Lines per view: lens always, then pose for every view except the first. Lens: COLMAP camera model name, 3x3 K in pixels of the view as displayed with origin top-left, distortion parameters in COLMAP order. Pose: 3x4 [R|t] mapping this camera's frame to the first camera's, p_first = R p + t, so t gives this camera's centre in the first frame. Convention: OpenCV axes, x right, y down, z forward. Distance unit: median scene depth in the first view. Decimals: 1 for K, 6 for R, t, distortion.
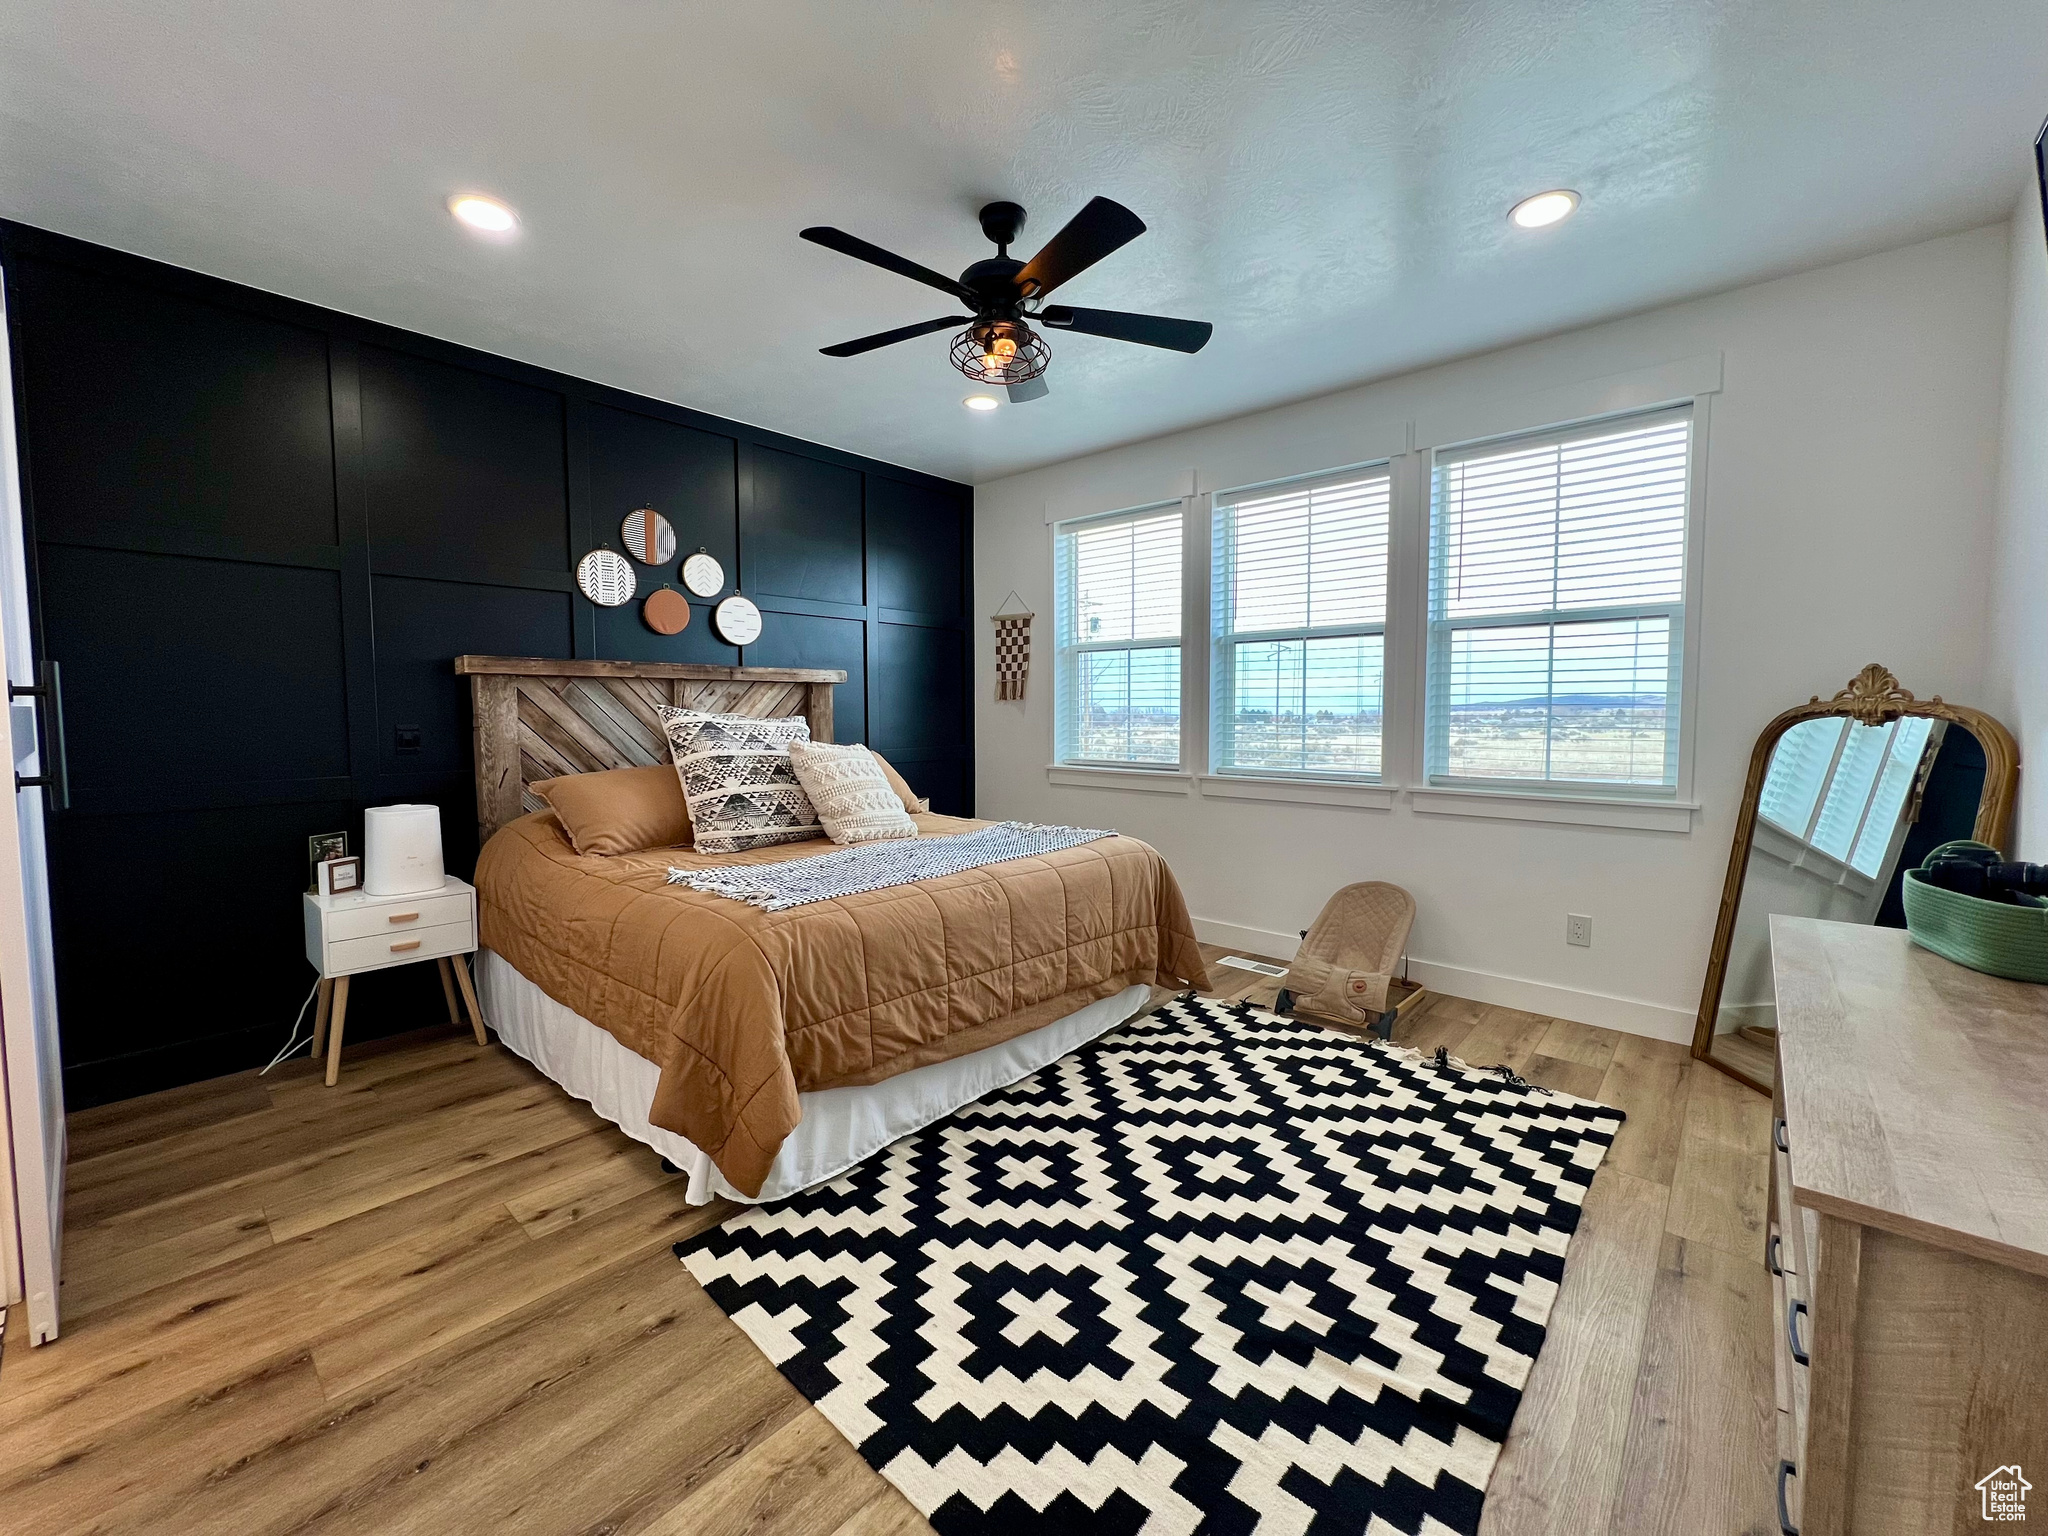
lens RADIAL K [[819.3, 0, 1018.6], [0, 819.3, 760.5], [0, 0, 1]] dist [-0.002421, 0.000665]
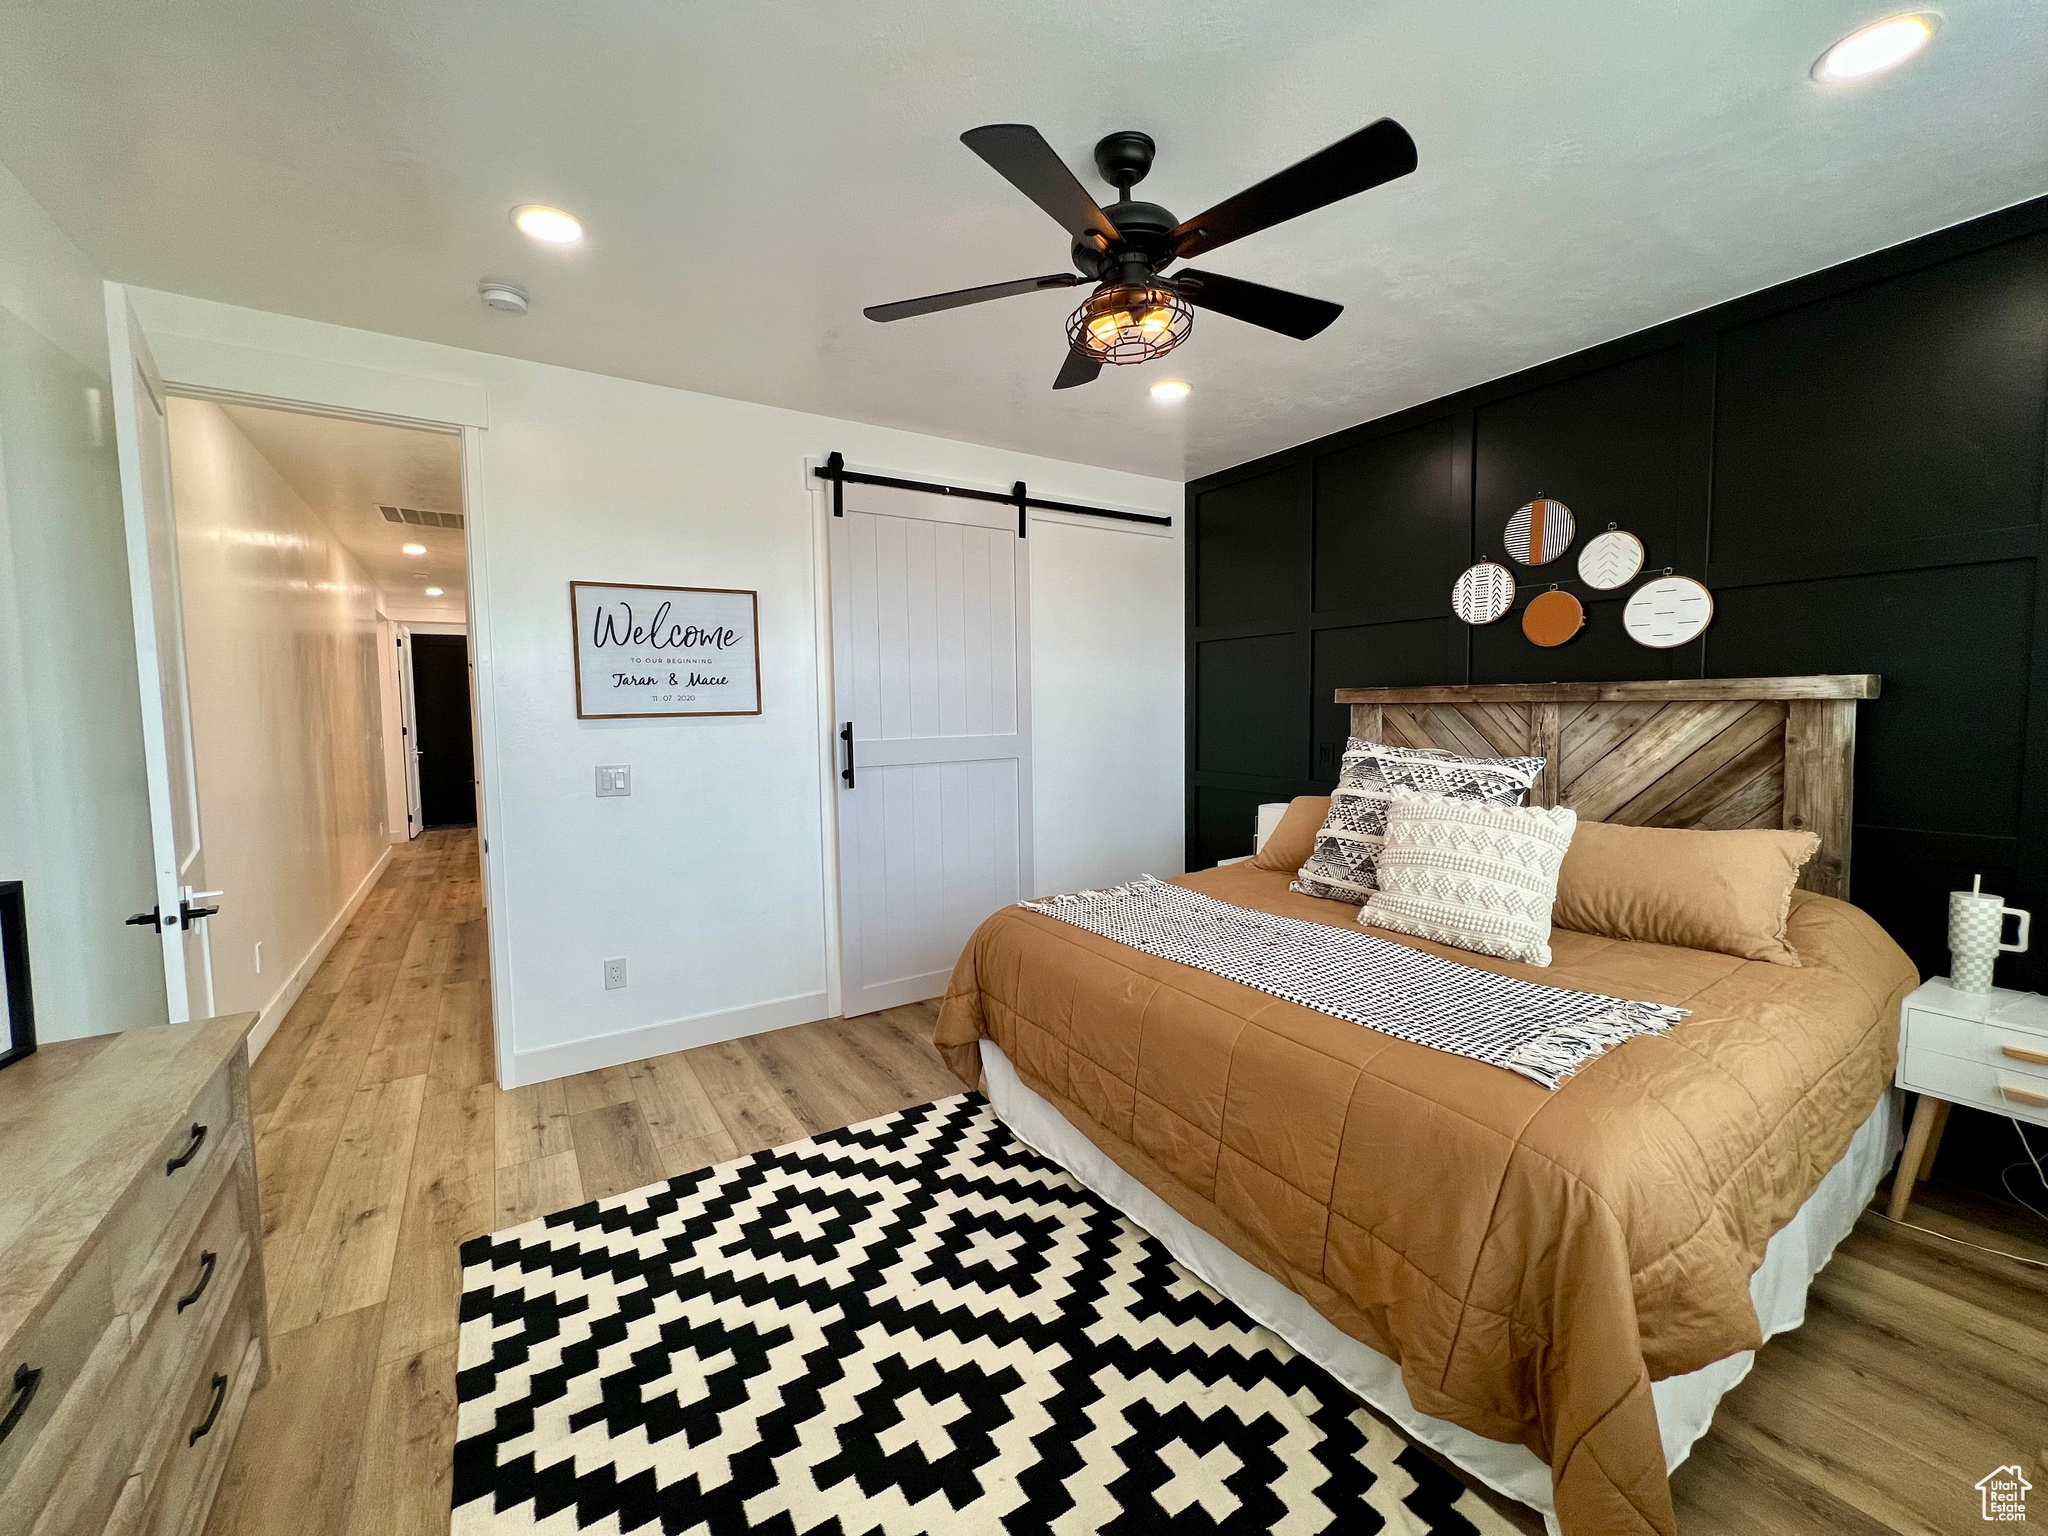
lens RADIAL K [[819.3, 0, 1018.6], [0, 819.3, 760.5], [0, 0, 1]] dist [-0.002421, 0.000665]
pose [[-0.262032, 0.071064, -0.962439, 0.877855], [-0.046277, 0.995213, 0.086084, -0.150833], [0.963949, 0.067096, -0.257489, 1.233163]]
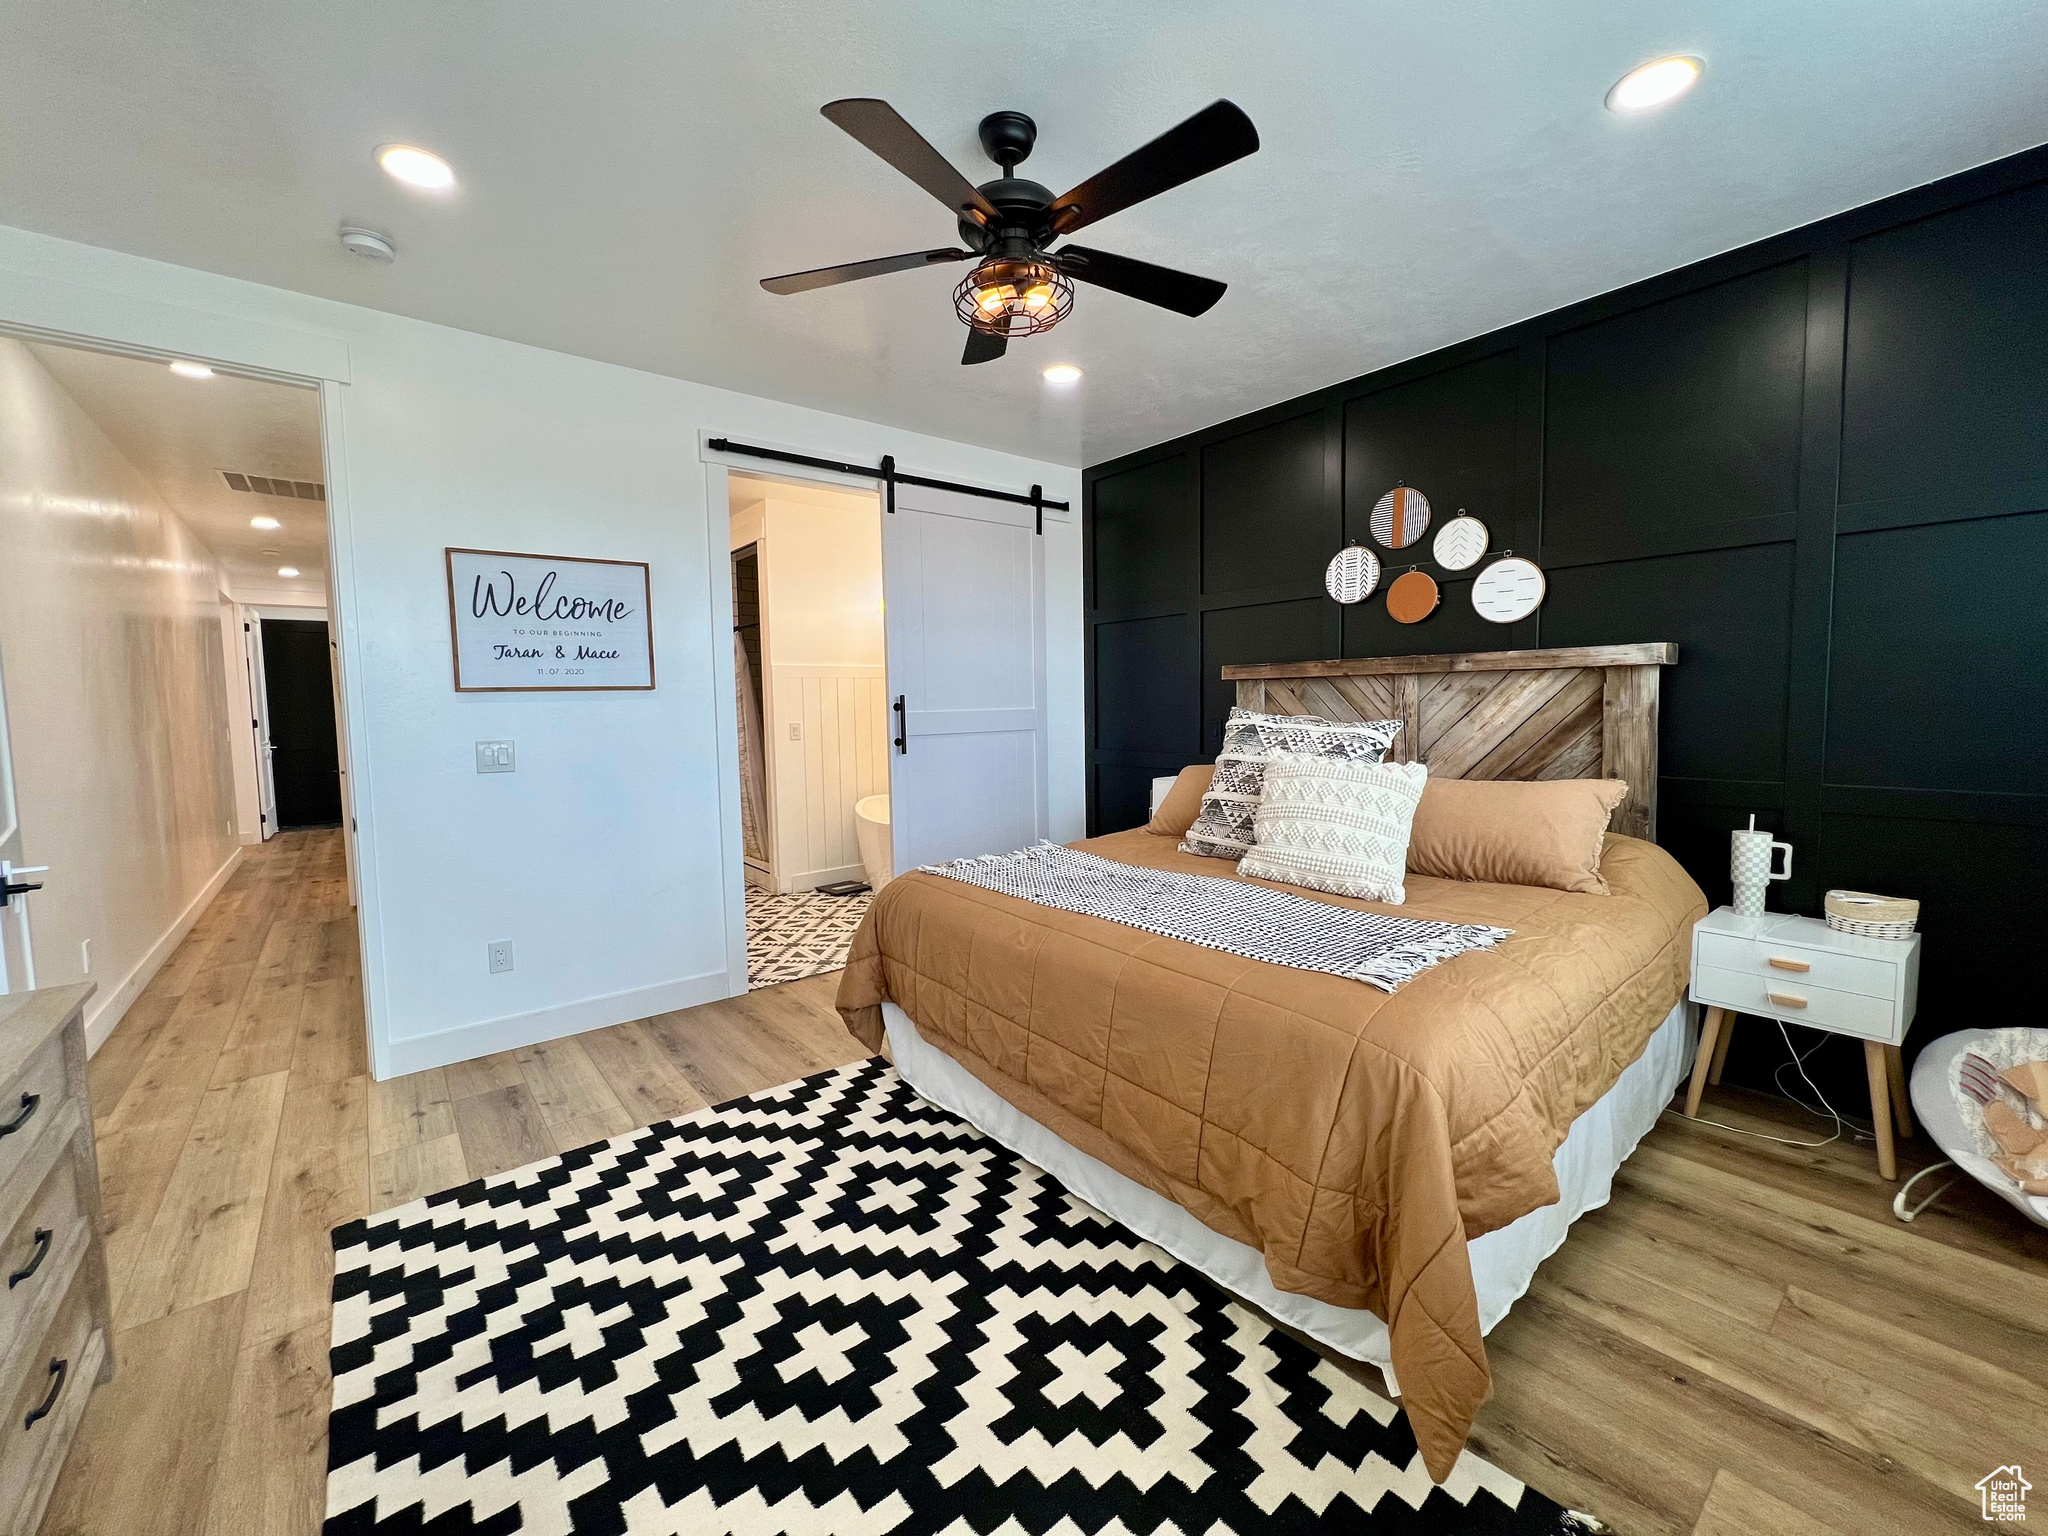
lens RADIAL K [[819.3, 0, 1018.6], [0, 819.3, 760.5], [0, 0, 1]] dist [-0.002421, 0.000665]
pose [[-0.155915, 0.076671, -0.984790, 0.910336], [-0.044517, 0.995425, 0.084547, -0.108093], [0.986767, 0.057022, -0.151789, 1.263710]]
